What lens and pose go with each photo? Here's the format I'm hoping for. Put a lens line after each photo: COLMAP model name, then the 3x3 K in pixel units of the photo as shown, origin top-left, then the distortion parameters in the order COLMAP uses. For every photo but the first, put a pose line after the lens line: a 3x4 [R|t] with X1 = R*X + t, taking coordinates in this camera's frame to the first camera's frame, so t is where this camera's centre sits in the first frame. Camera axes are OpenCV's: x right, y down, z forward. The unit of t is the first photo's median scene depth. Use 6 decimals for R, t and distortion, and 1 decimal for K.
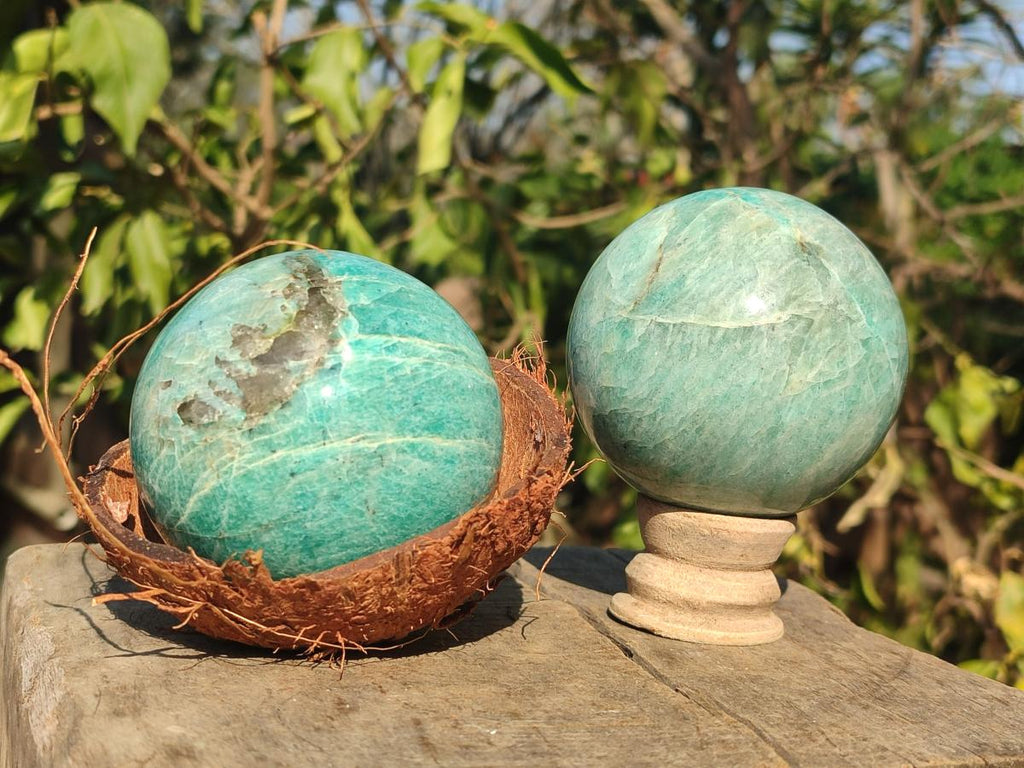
lens RADIAL K [[1527.2, 0, 512.0], [0, 1527.2, 384.0], [0, 0, 1]] dist [0.312777, -0.018891]
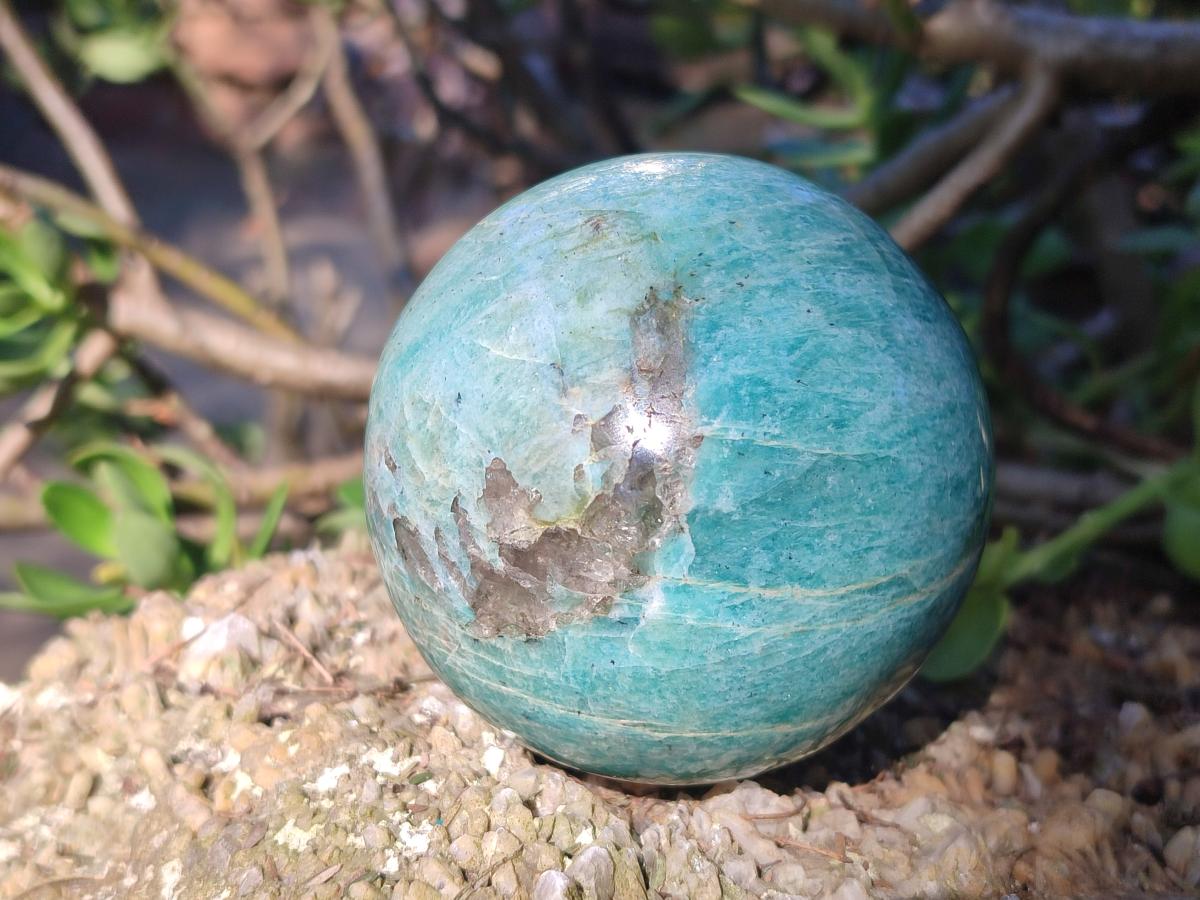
lens RADIAL K [[1789.7, 0, 600.0], [0, 1789.7, 450.0], [0, 0, 1]] dist [0.312777, -0.018891]
pose [[0.894170, 0.412901, -0.173127, -0.035736], [-0.160928, 0.657231, 0.736308, -0.529911], [0.417807, -0.630523, 0.654124, 0.599401]]
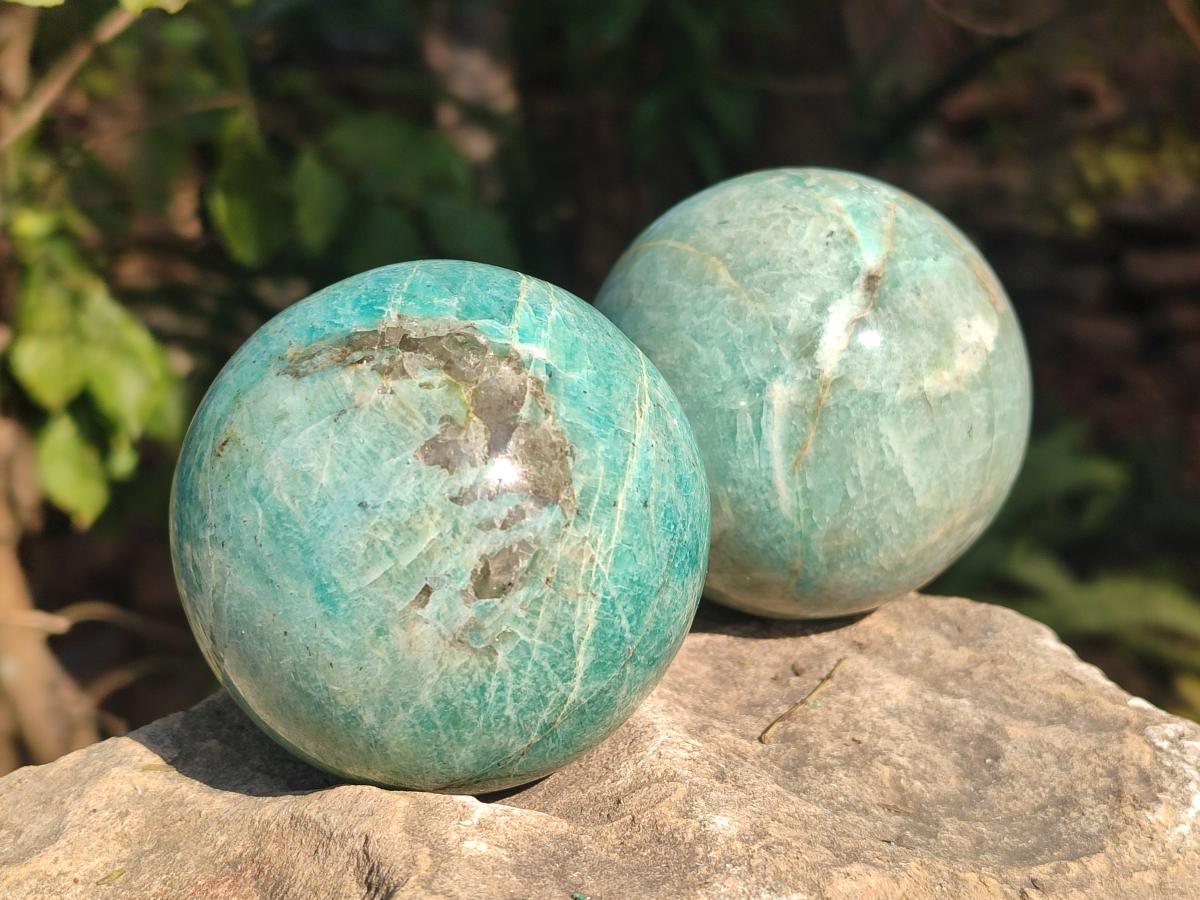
lens RADIAL K [[1789.7, 0, 600.0], [0, 1789.7, 450.0], [0, 0, 1]] dist [0.312777, -0.018891]
pose [[0.370955, -0.745143, 0.554216, -0.577394], [0.668503, 0.628514, 0.397586, -0.293319], [-0.644591, 0.223008, 0.731280, 0.395602]]
